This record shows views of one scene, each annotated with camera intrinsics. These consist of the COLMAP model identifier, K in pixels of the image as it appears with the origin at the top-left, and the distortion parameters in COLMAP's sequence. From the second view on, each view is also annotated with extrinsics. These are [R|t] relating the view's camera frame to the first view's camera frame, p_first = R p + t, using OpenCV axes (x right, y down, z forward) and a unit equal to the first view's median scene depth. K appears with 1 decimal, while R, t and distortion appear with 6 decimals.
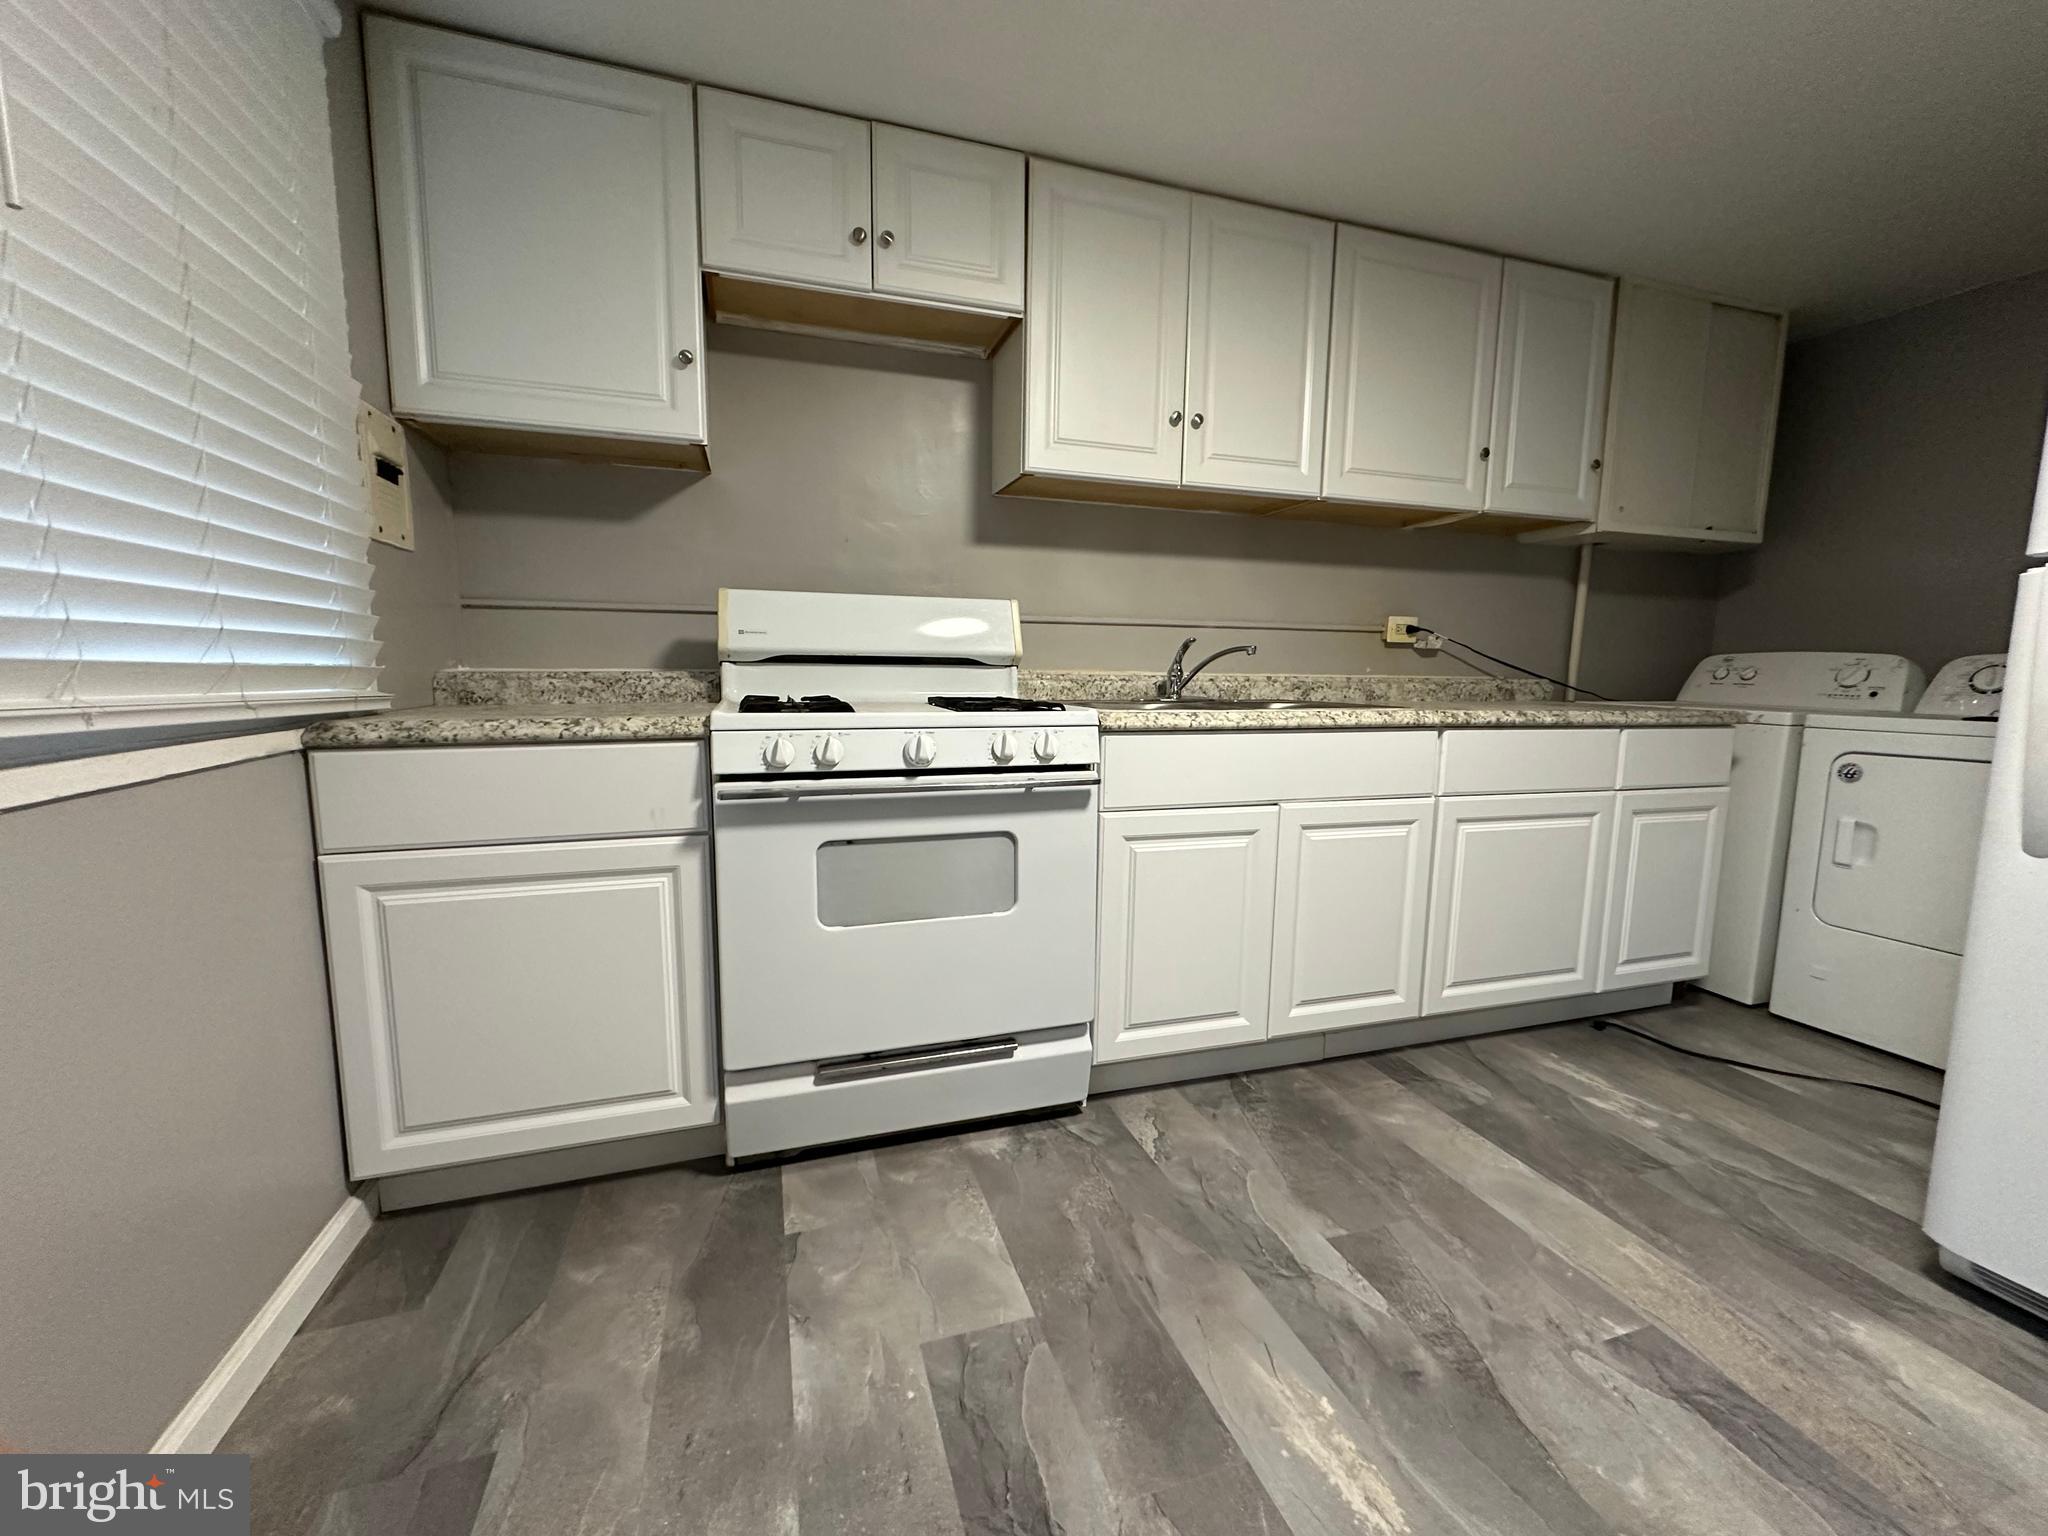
lens RADIAL K [[812.9, 0, 1023.0], [0, 812.9, 768.9], [0, 0, 1]] dist [0.001953, -0.000328]
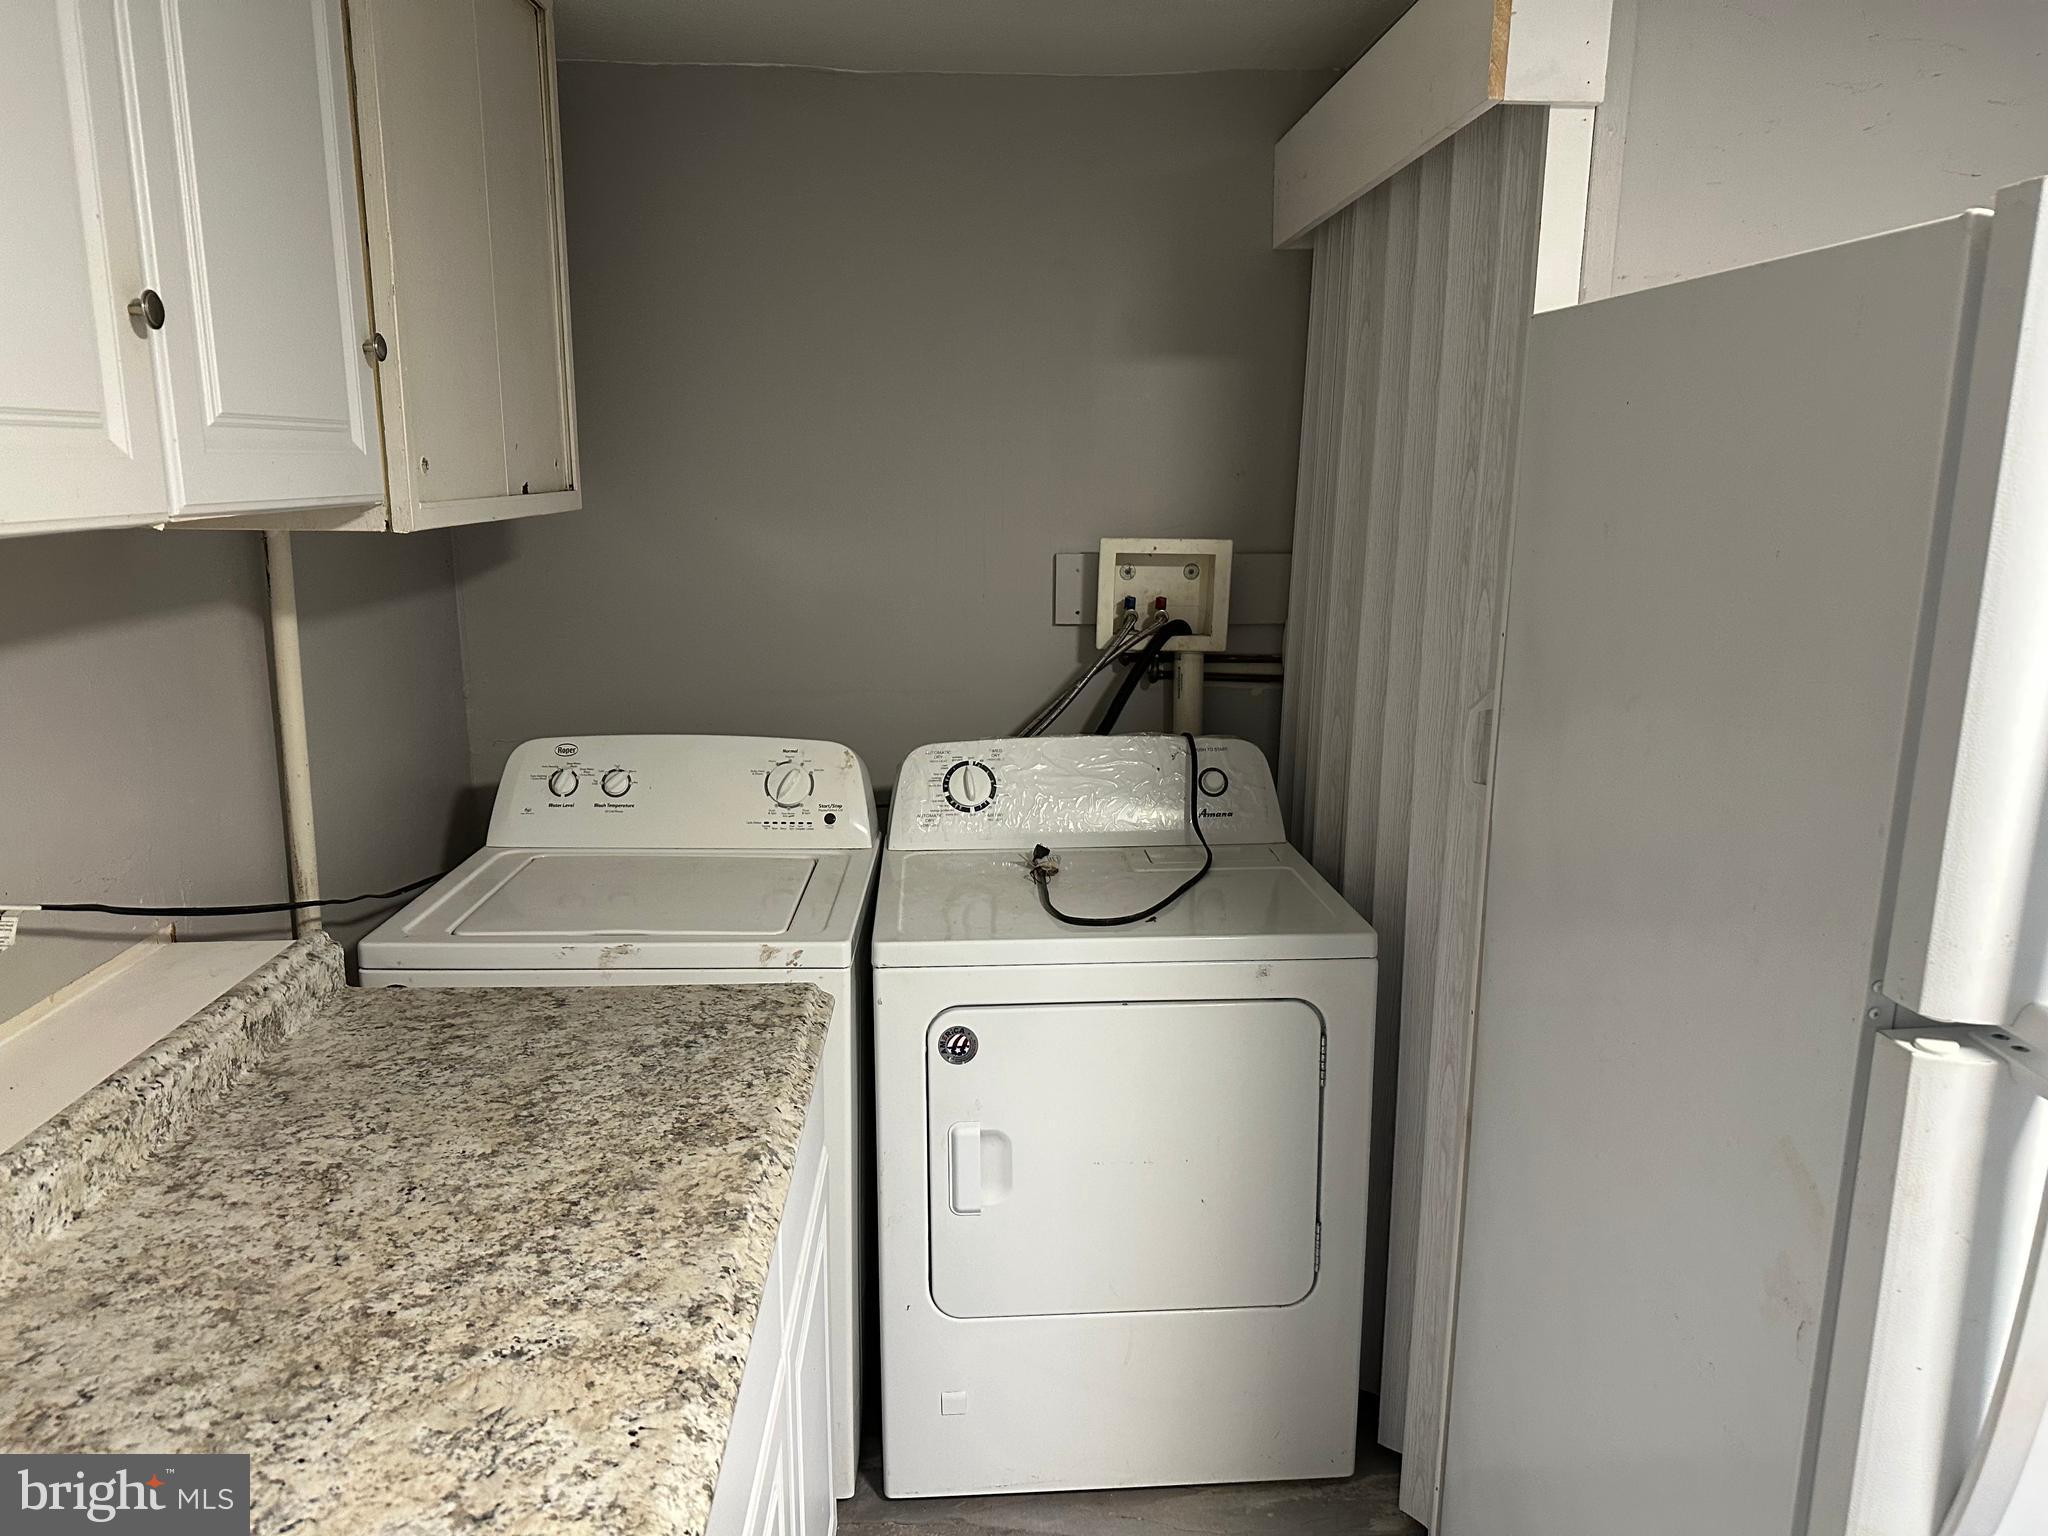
lens RADIAL K [[1433.9, 0, 1031.8], [0, 1433.9, 781.5], [0, 0, 1]] dist [-0.005924, -0.007213]
pose [[0.257742, -0.223336, 0.940048, 0.225857], [0.121270, 0.972703, 0.197845, -0.375063], [-0.958573, 0.063007, 0.277790, 0.770264]]
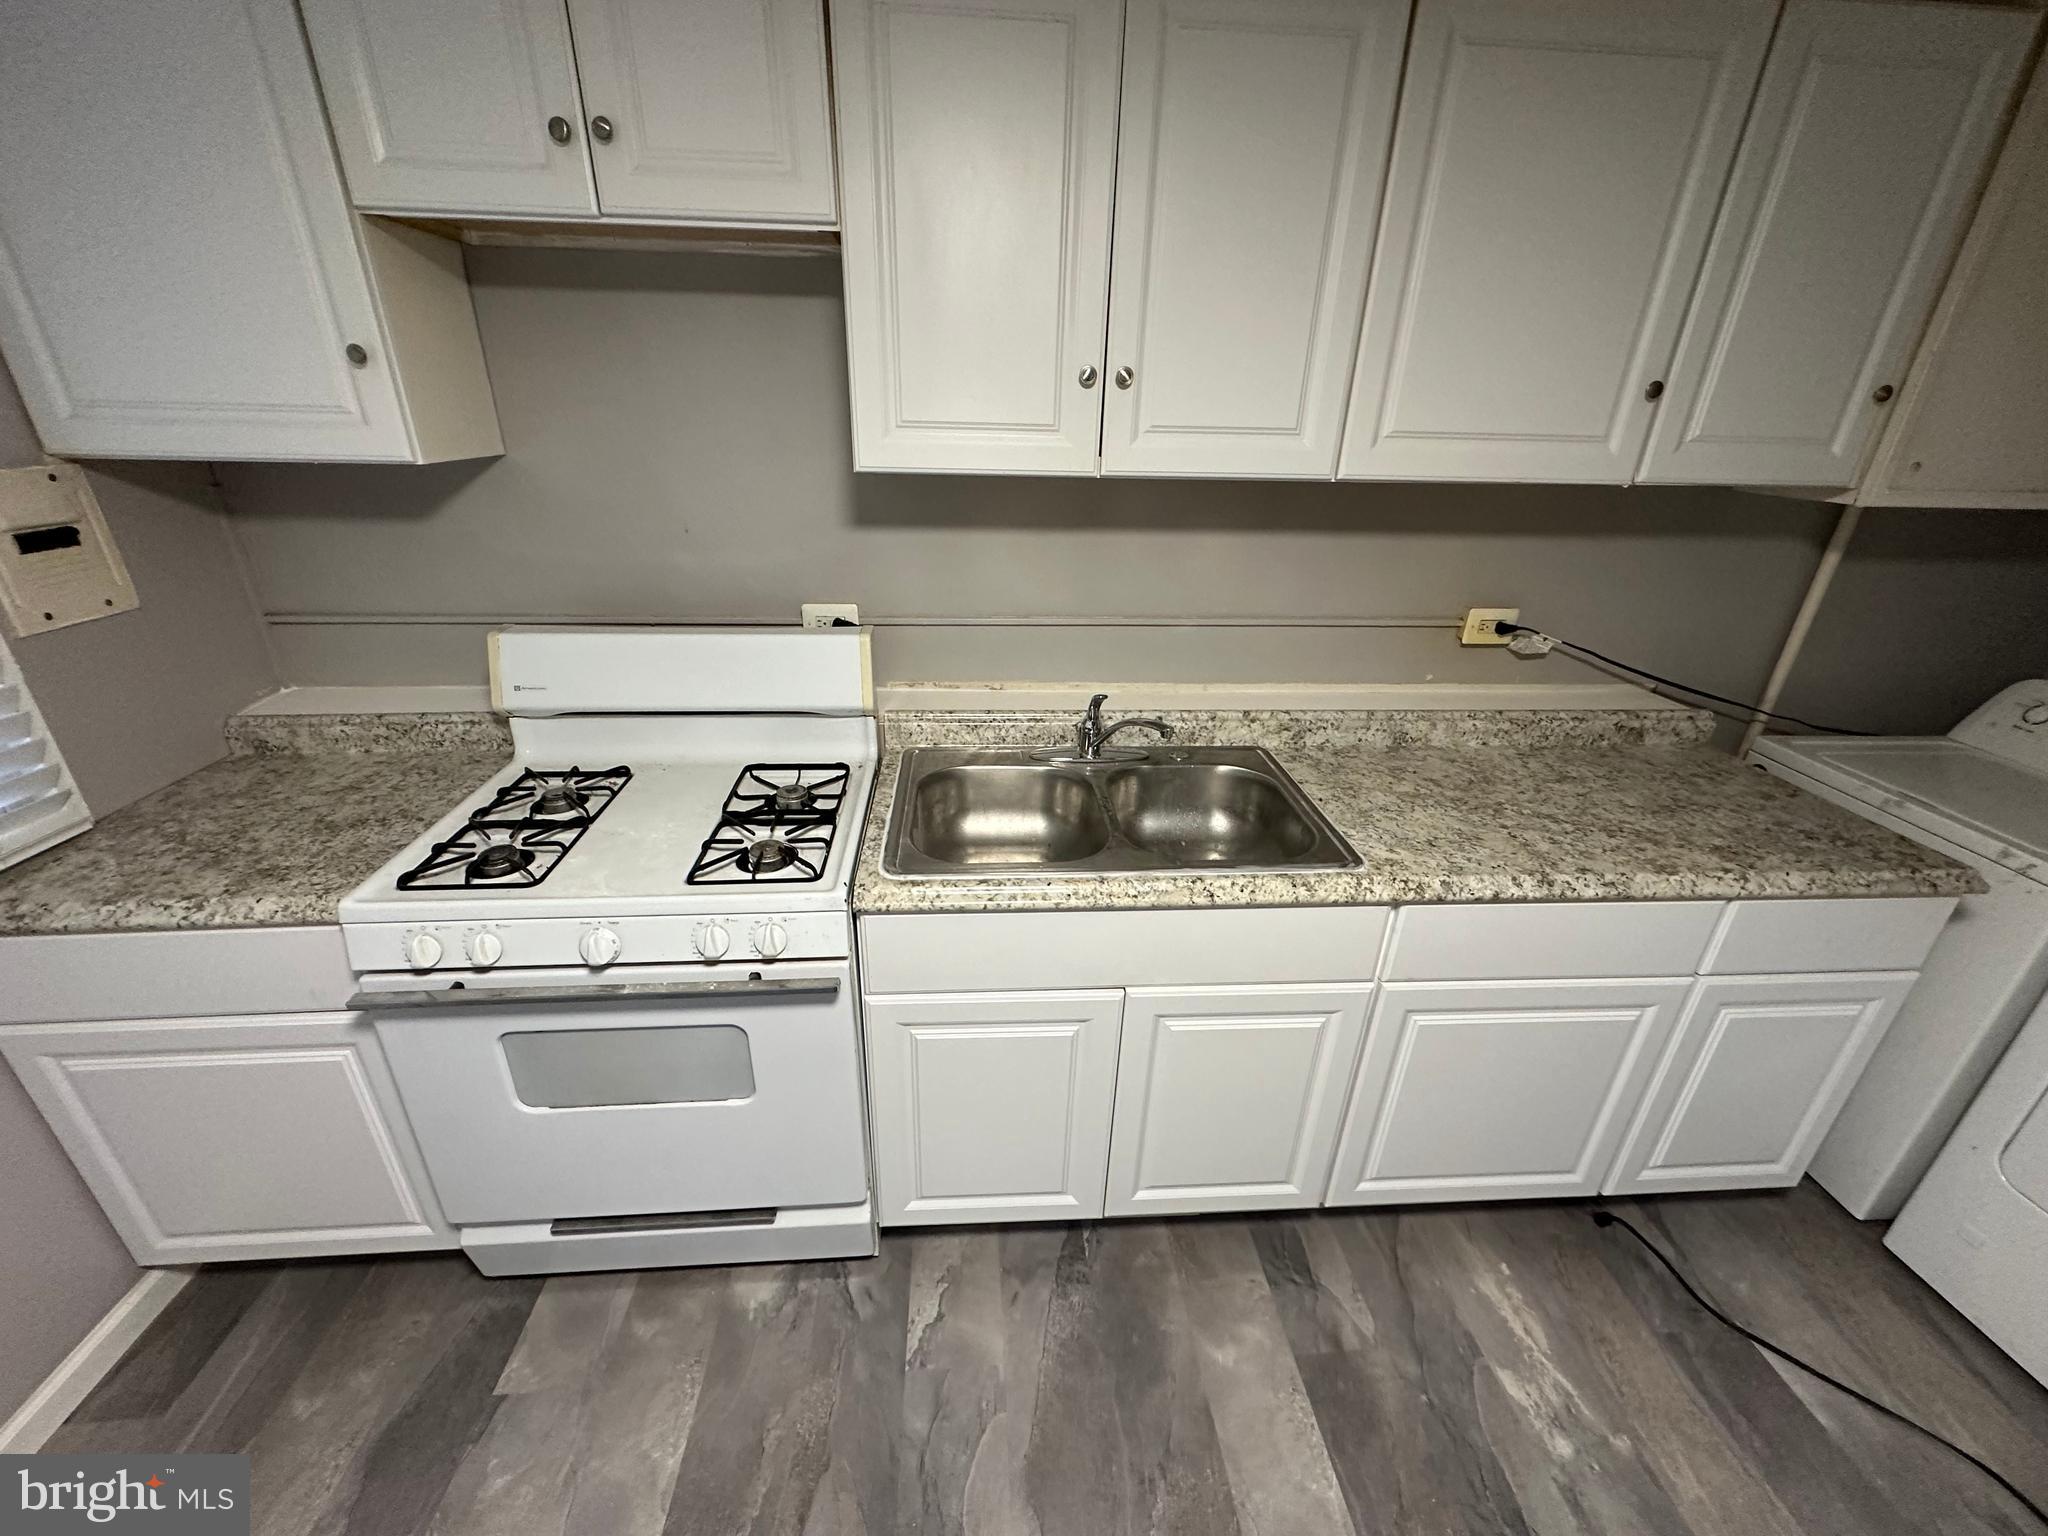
lens RADIAL K [[812.9, 0, 1020.4], [0, 812.9, 769.0], [0, 0, 1]] dist [0.001953, -0.000328]
pose [[0.970881, 0.106989, -0.214344, 0.339783], [-0.040575, 0.955245, 0.293021, -0.349082], [0.236101, -0.275792, 0.931770, 0.311250]]
